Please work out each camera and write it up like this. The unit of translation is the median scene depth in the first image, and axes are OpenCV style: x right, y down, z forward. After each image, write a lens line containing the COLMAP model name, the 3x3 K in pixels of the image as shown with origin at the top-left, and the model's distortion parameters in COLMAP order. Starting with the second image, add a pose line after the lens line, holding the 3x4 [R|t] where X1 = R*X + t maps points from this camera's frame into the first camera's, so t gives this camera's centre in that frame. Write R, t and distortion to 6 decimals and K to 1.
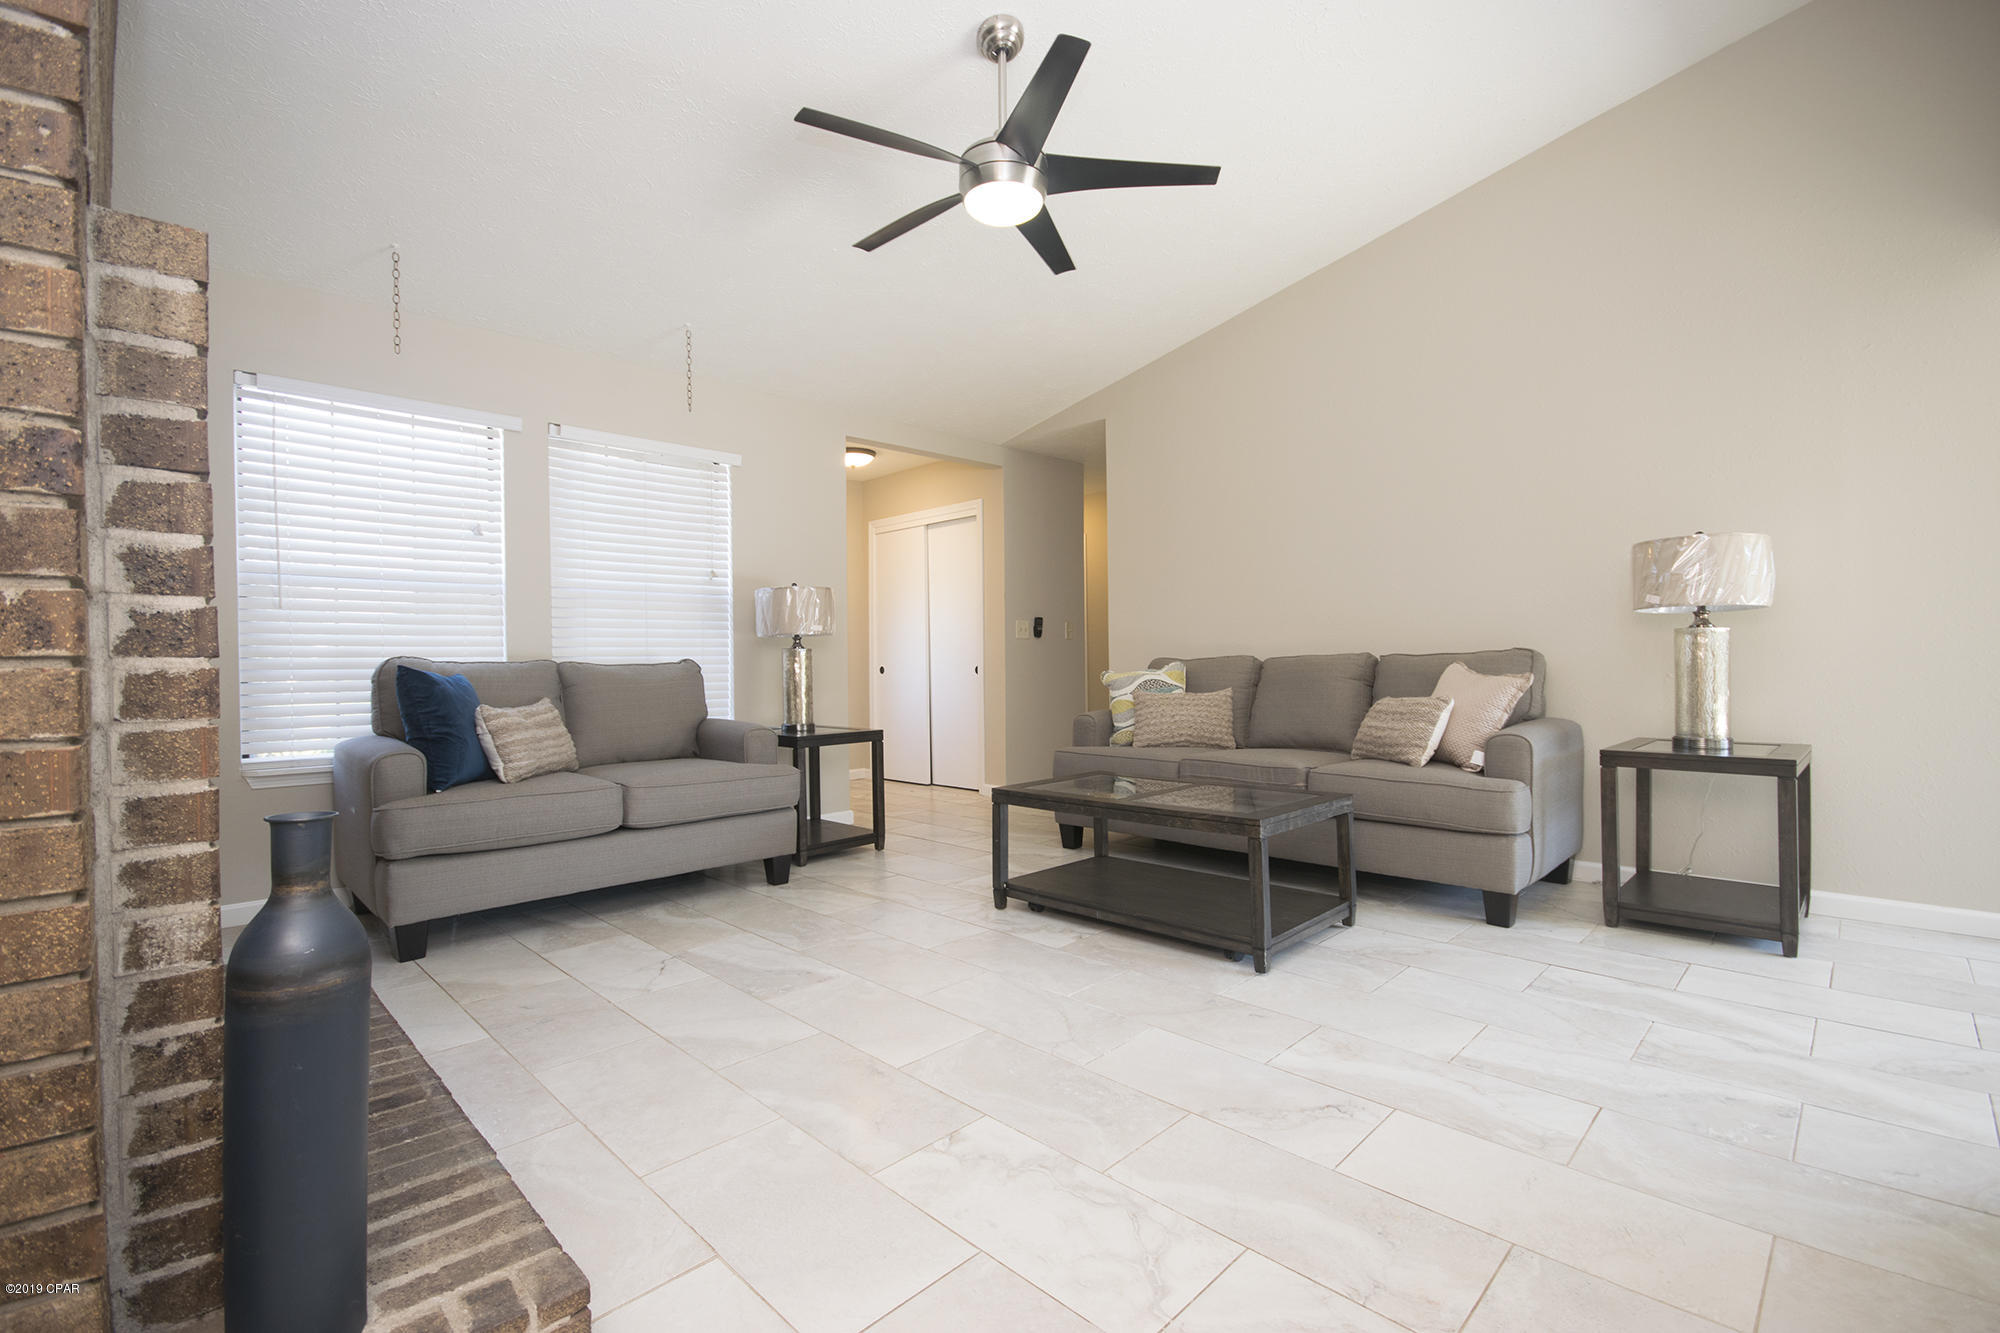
lens RADIAL K [[882.0, 0, 996.8], [0, 882.0, 678.6], [0, 0, 1]] dist [0.012633, -0.013569]
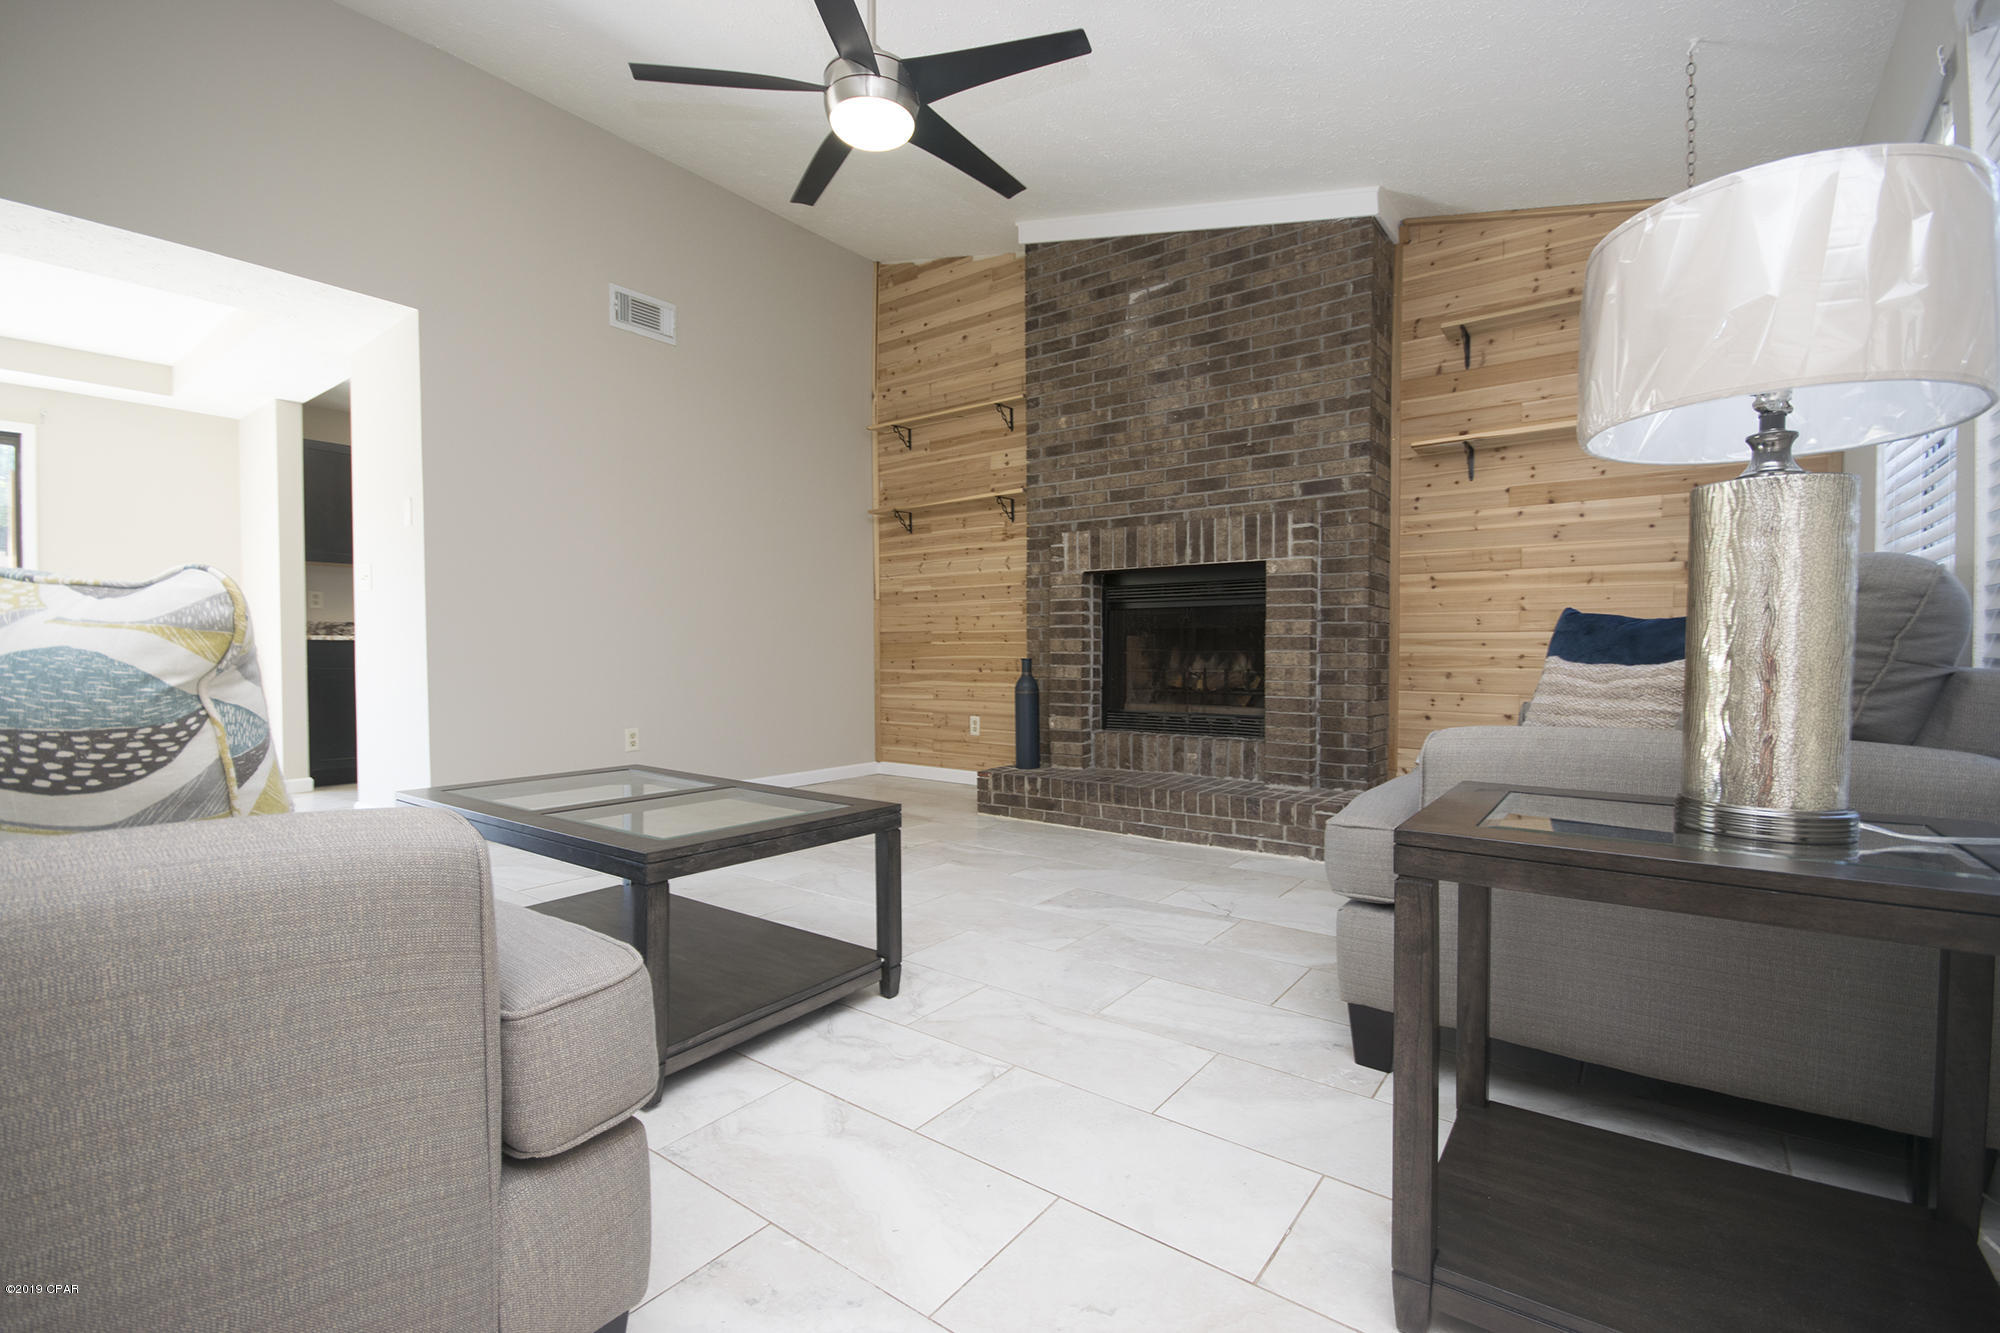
lens RADIAL K [[882.0, 0, 1001.6], [0, 882.0, 658.5], [0, 0, 1]] dist [0.012633, -0.013569]
pose [[-0.989116, 0.013339, -0.146531, 0.016161], [0.009360, 0.999569, 0.027809, 0.007008], [0.146838, 0.026135, -0.988815, 1.867799]]
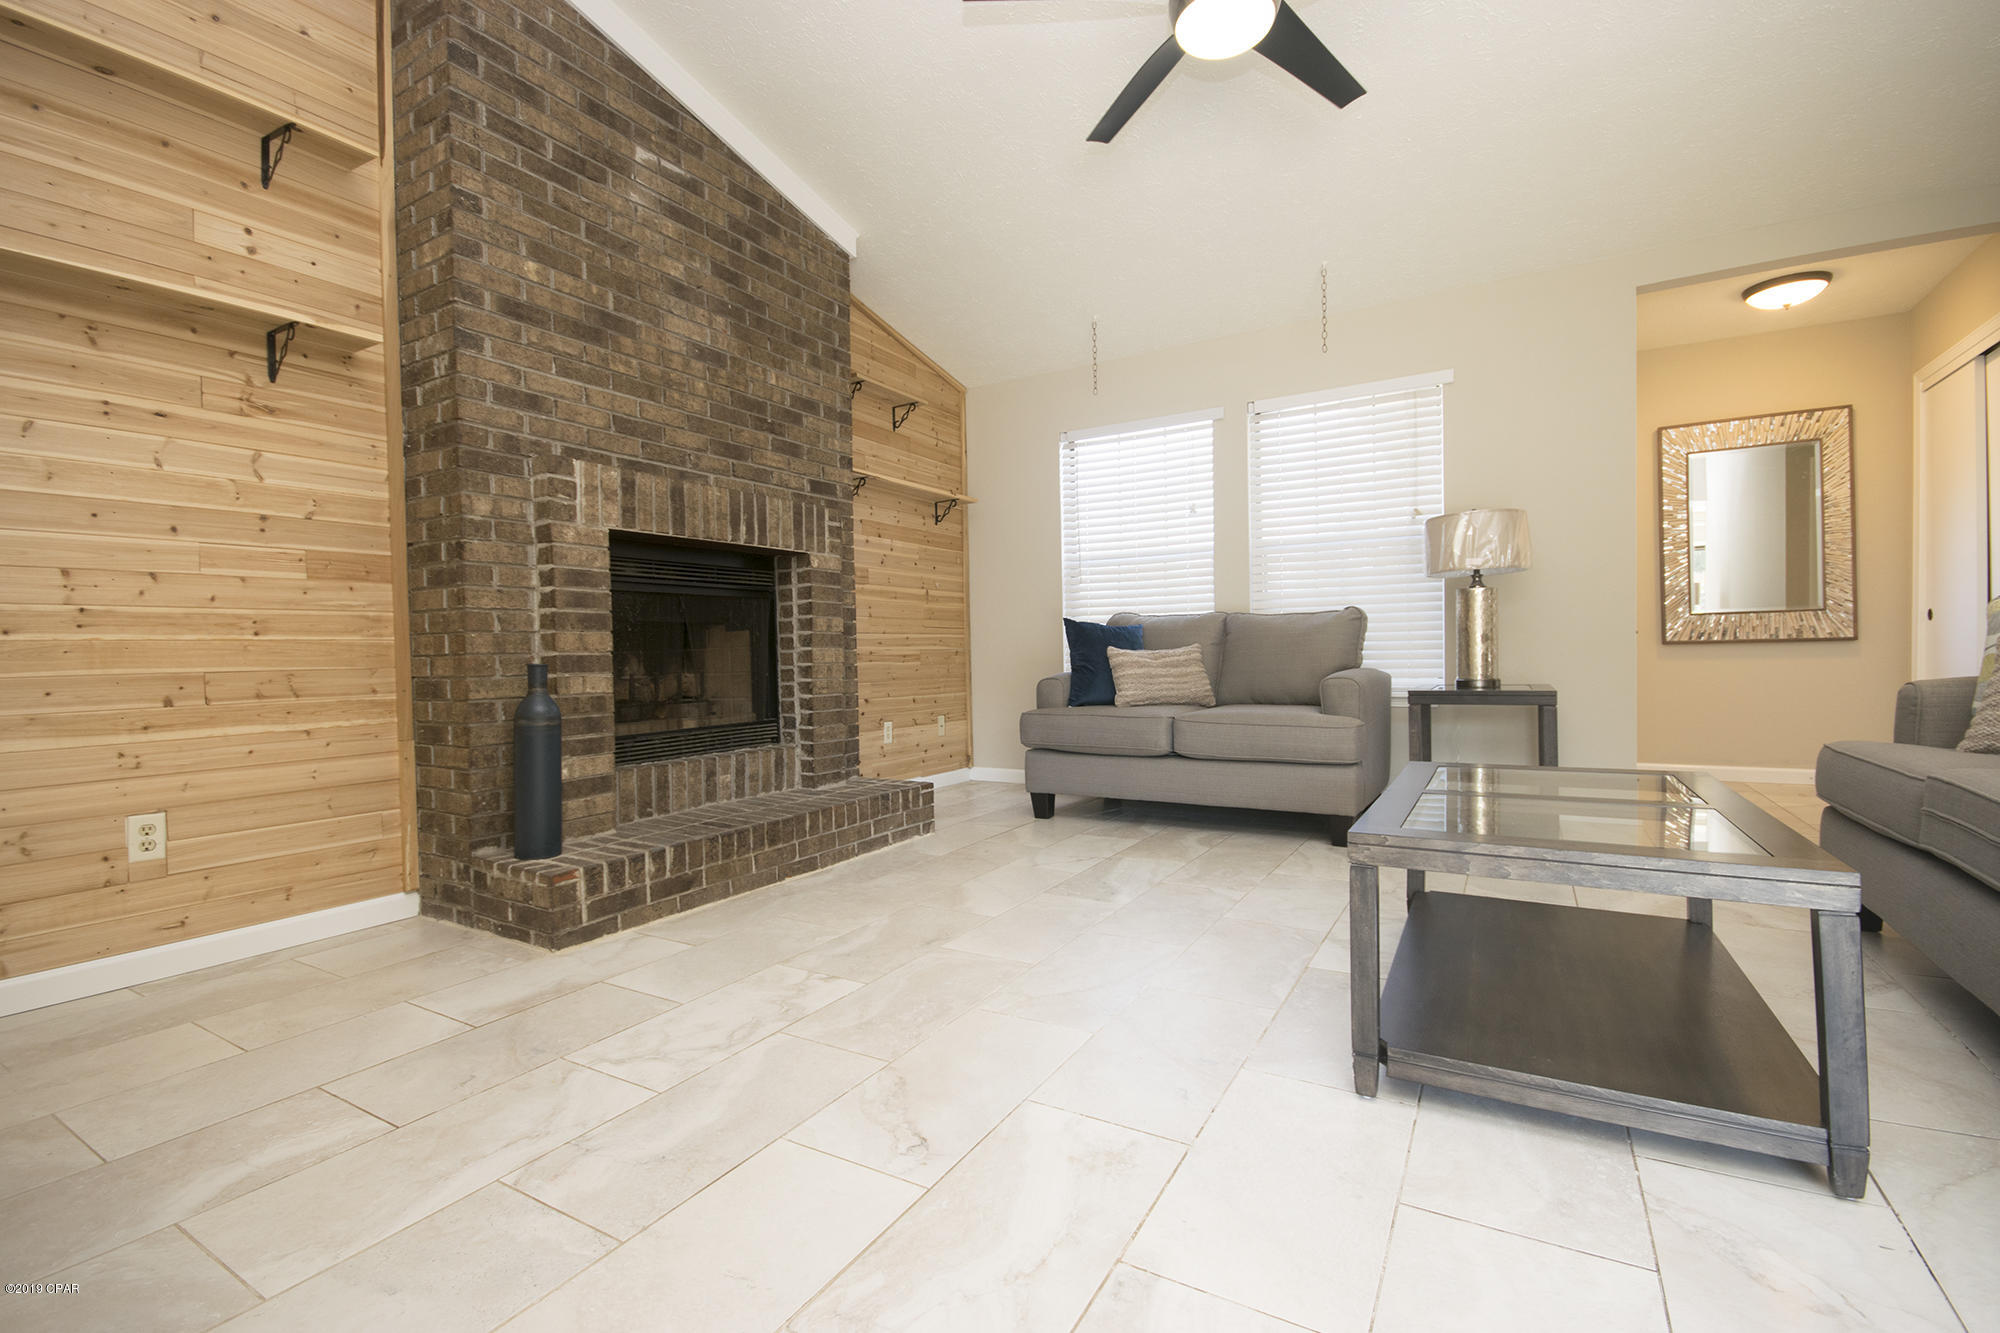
lens RADIAL K [[882.0, 0, 990.9], [0, 882.0, 661.3], [0, 0, 1]] dist [0.012633, -0.013569]
pose [[0.245060, 0.019330, -0.969315, 0.720709], [-0.002025, 0.999809, 0.019426, 0.030000], [0.969506, -0.002798, 0.245052, 0.550664]]
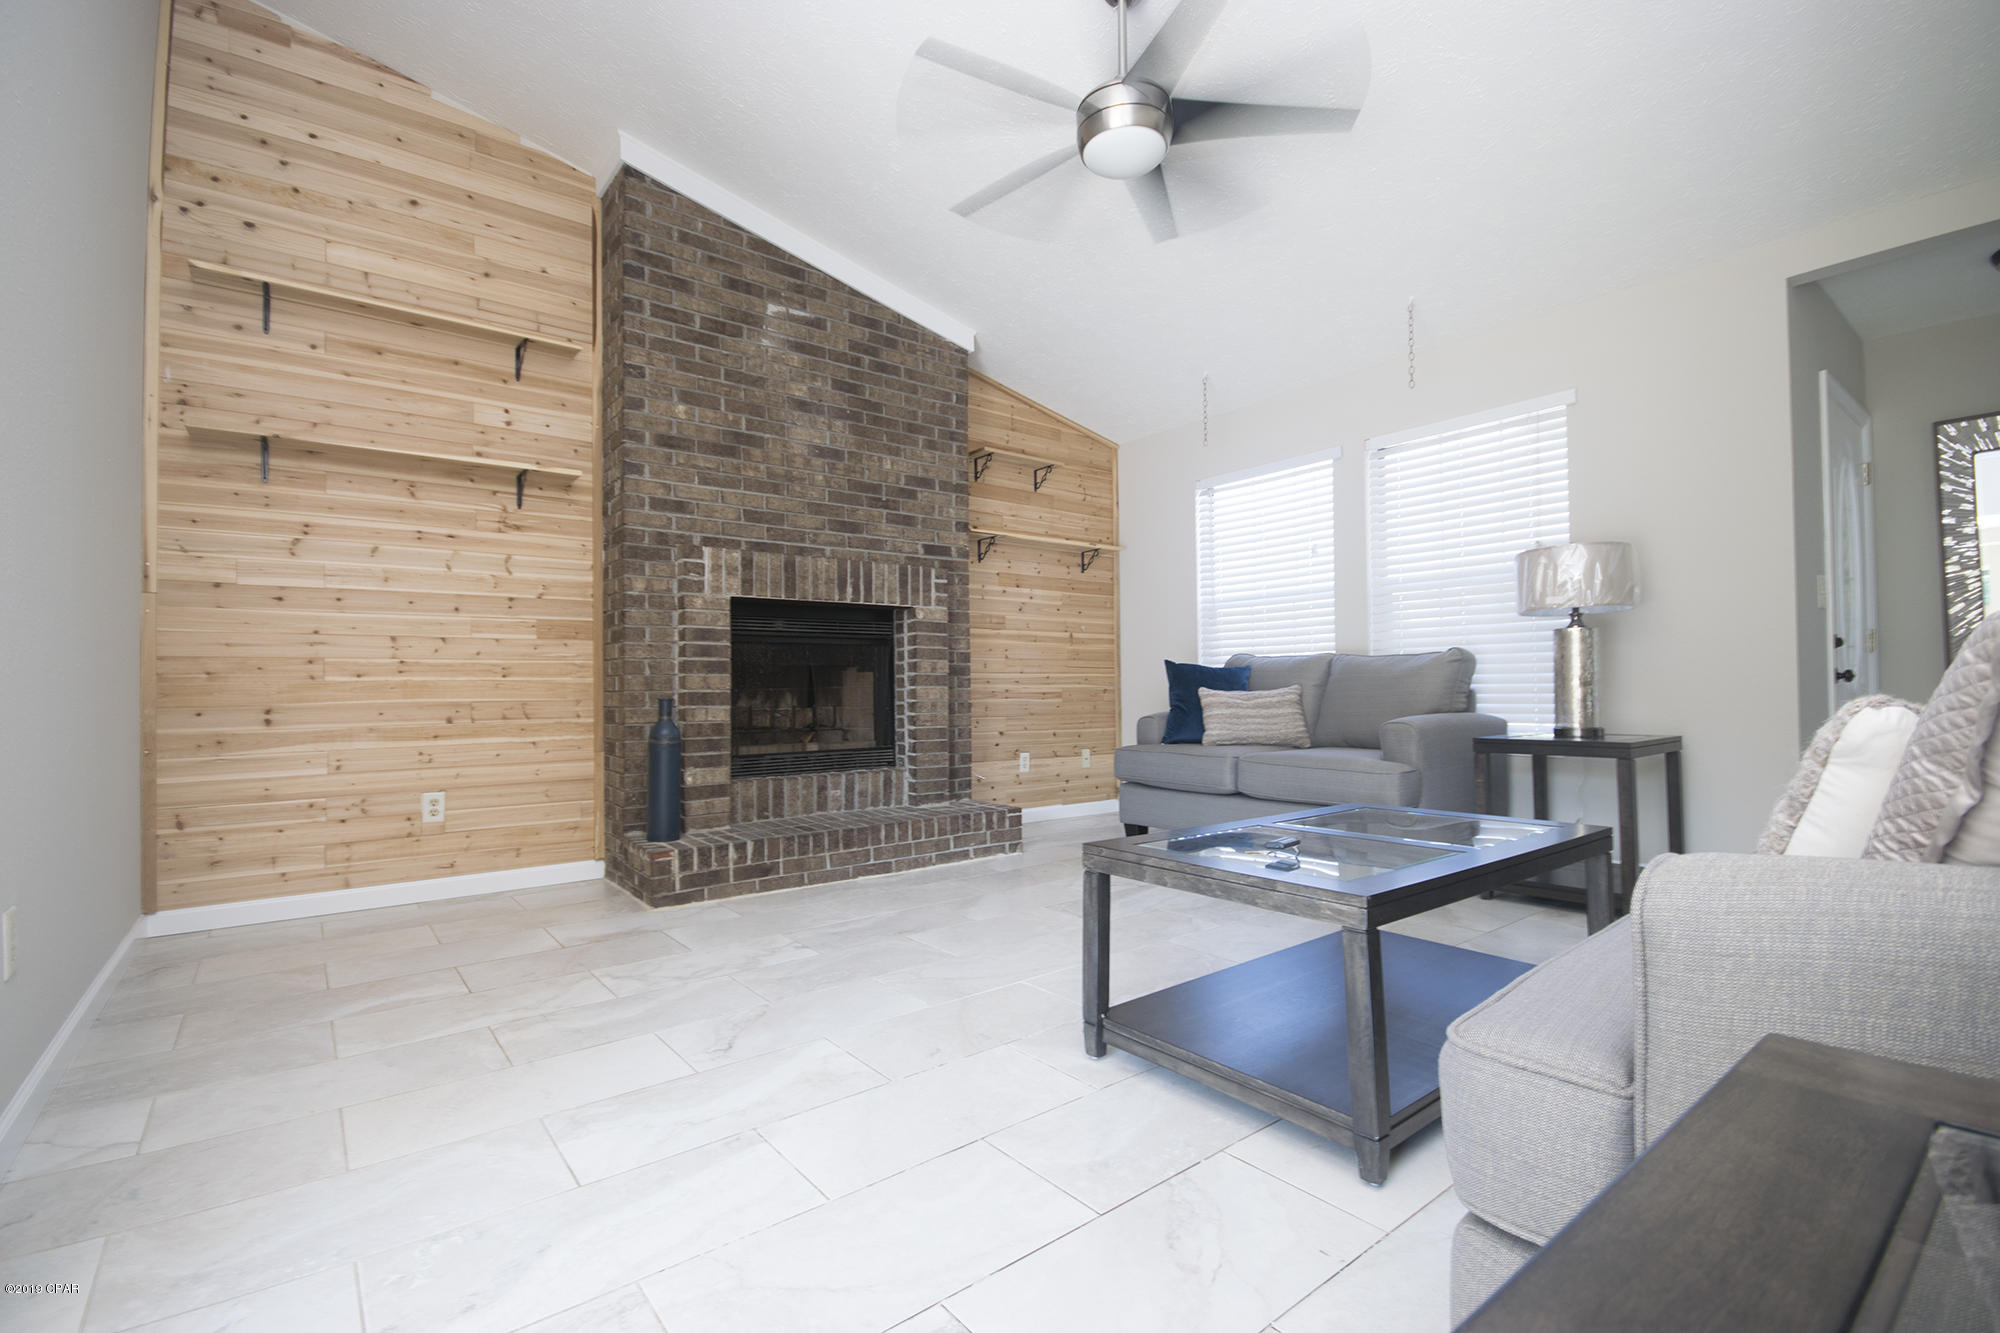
lens RADIAL K [[882.0, 0, 991.0], [0, 882.0, 659.2], [0, 0, 1]] dist [0.012633, -0.013569]
pose [[-0.118311, -0.019202, -0.992791, 0.903336], [-0.006970, 0.999804, -0.018507, 0.015944], [0.992952, 0.004730, -0.118422, 0.916466]]
